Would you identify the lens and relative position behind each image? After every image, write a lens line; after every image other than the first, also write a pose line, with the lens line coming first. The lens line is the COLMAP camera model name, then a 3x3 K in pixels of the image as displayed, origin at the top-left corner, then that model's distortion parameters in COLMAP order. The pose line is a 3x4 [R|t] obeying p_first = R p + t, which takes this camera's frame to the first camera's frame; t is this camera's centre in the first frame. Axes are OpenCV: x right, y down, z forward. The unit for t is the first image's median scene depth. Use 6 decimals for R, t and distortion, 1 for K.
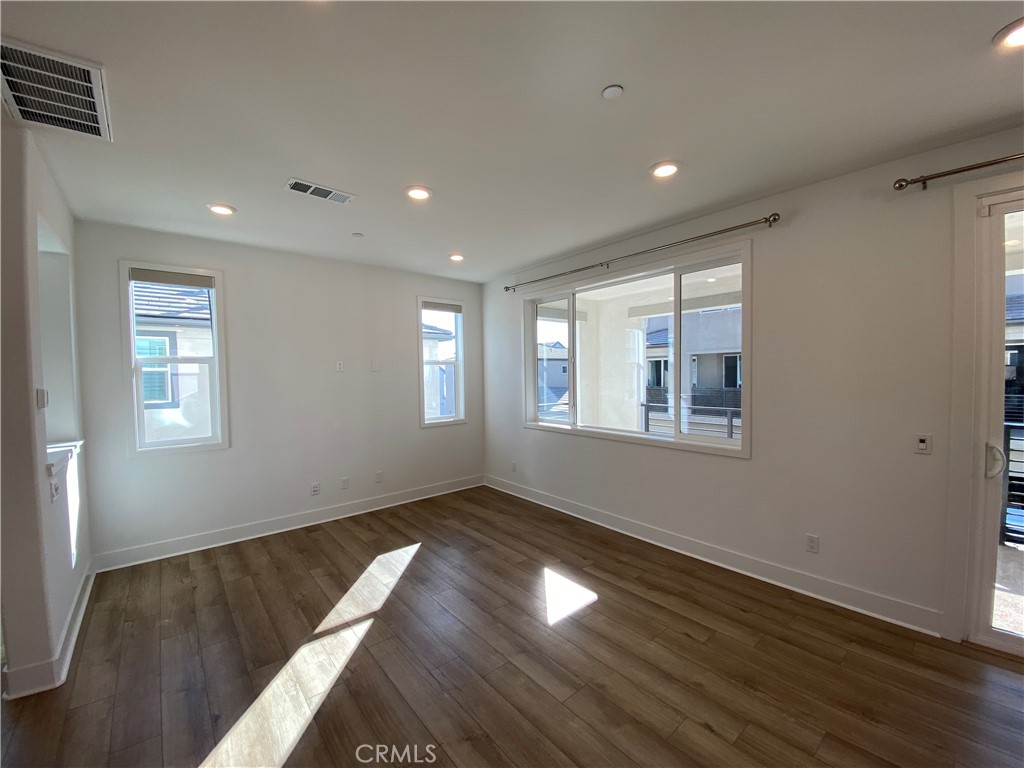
lens RADIAL K [[418.7, 0, 506.7], [0, 418.7, 385.6], [0, 0, 1]] dist [-0.016820, -0.001594]
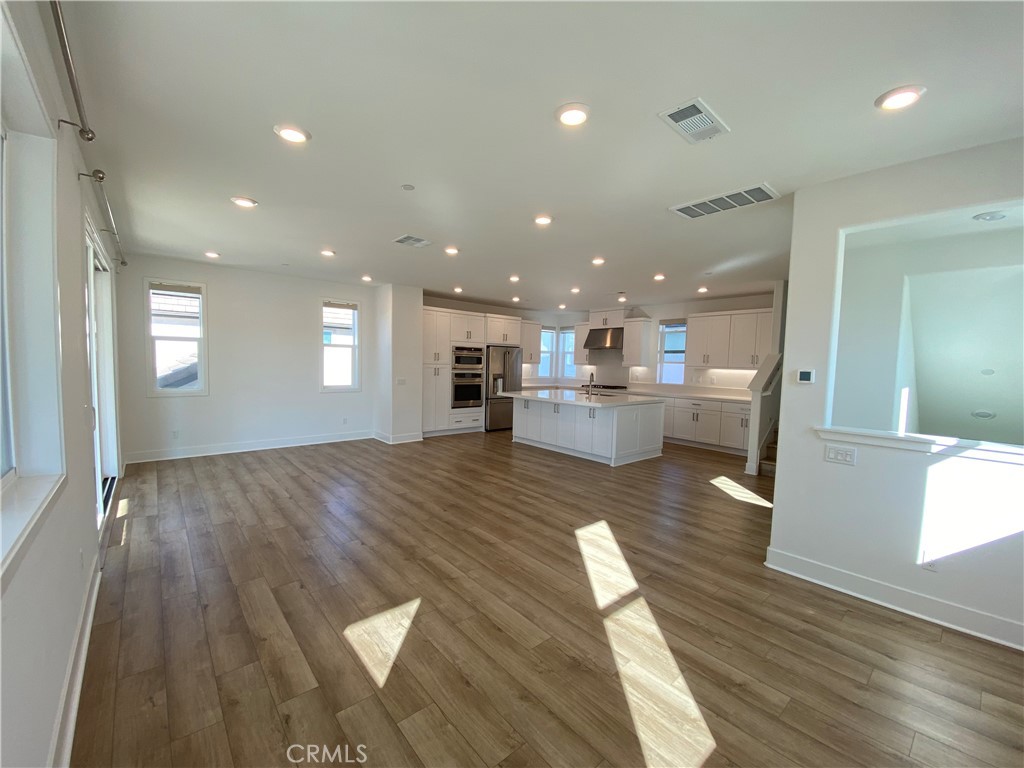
lens RADIAL K [[418.7, 0, 511.2], [0, 418.7, 388.6], [0, 0, 1]] dist [-0.016820, -0.001594]
pose [[-0.999592, -0.009732, -0.026844, -0.064781], [-0.012230, 0.995449, 0.094504, -0.029827], [0.025802, 0.094794, -0.995162, 1.449136]]
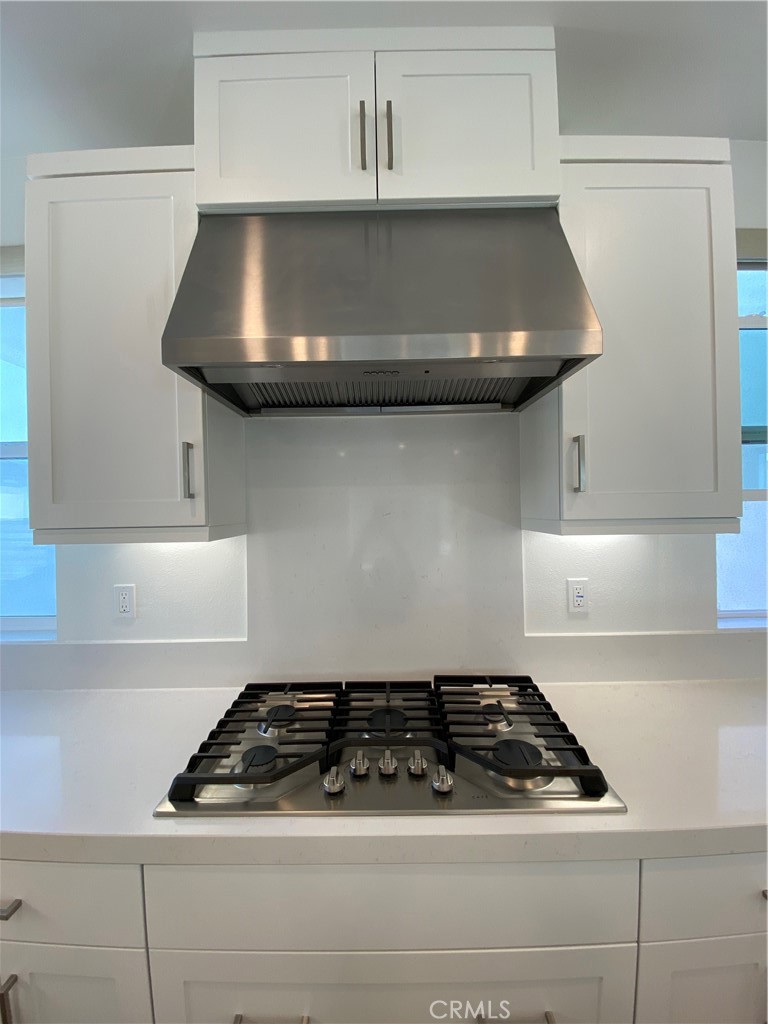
lens RADIAL K [[418.7, 0, 388.1], [0, 418.7, 508.0], [0, 0, 1]] dist [-0.016820, -0.001594]
pose [[-0.674548, 0.037864, -0.737260, -0.520366], [-0.007127, 0.998303, 0.057792, 0.030320], [0.738197, 0.044238, -0.673133, -1.049142]]
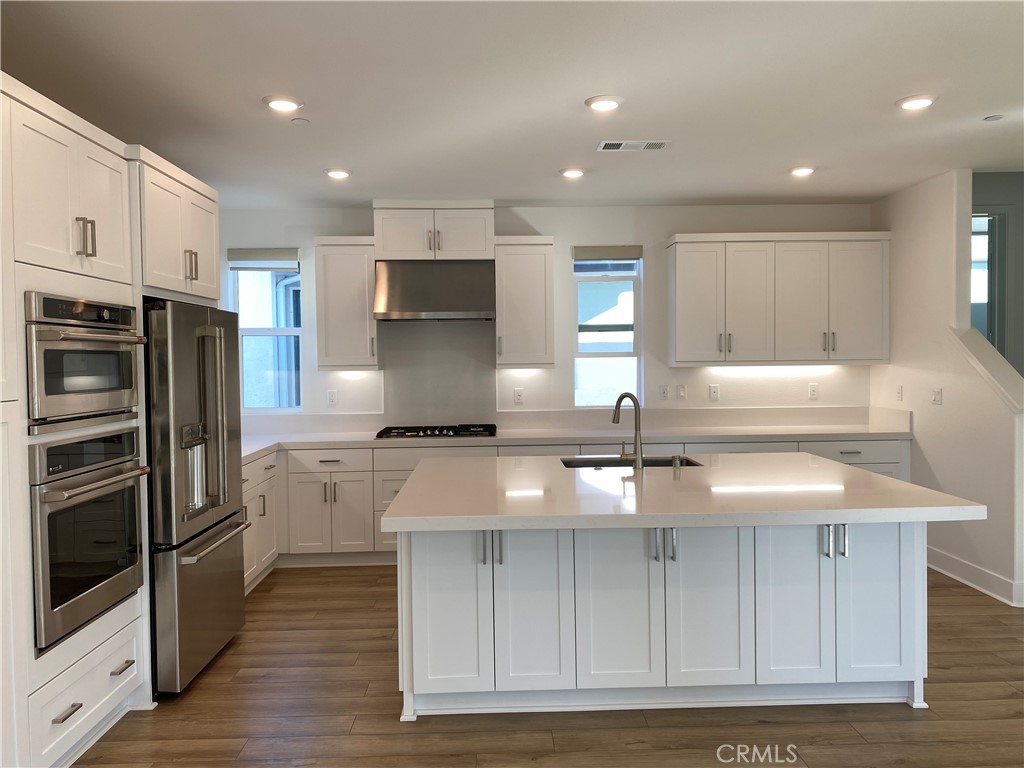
lens RADIAL K [[774.3, 0, 527.8], [0, 774.3, 377.3], [0, 0, 1]] dist [0.004255, -0.003461]
pose [[-0.599326, 0.038564, -0.799575, 0.504223], [-0.004585, 0.998657, 0.051603, -0.000374], [0.800492, 0.034593, -0.598345, -0.075339]]
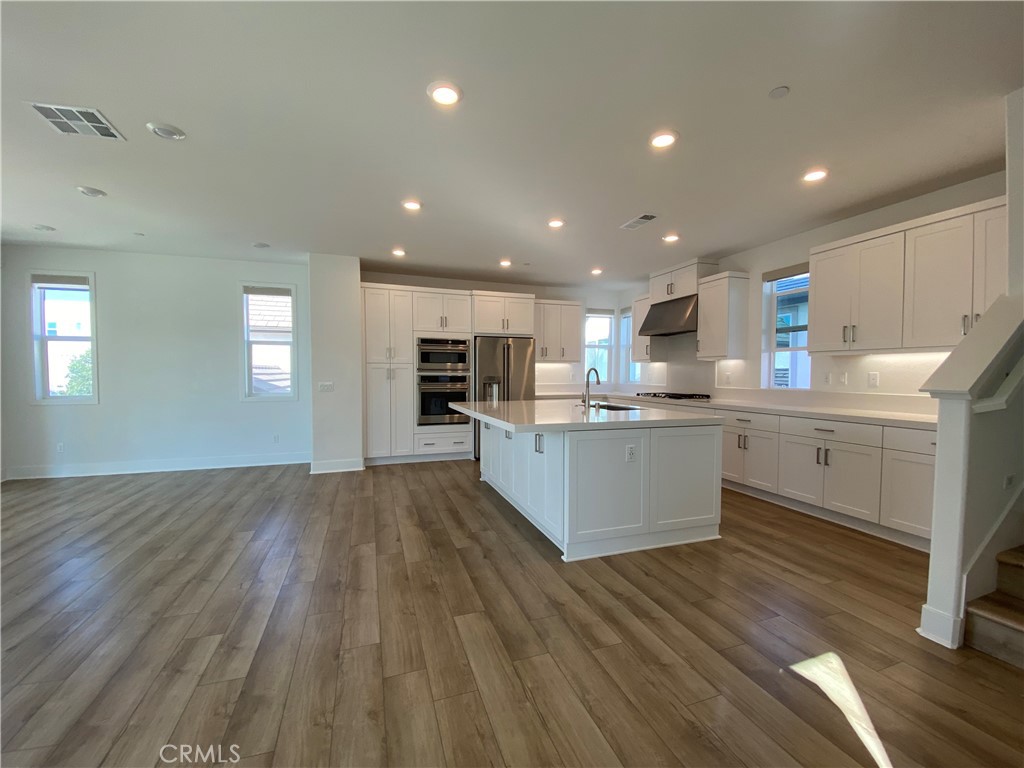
lens RADIAL K [[418.7, 0, 512.6], [0, 418.7, 392.4], [0, 0, 1]] dist [-0.016820, -0.001594]
pose [[-0.938726, -0.003900, 0.344641, -0.722708], [0.021401, 0.997347, 0.069577, 0.067049], [-0.343998, 0.072689, -0.936152, 0.531384]]
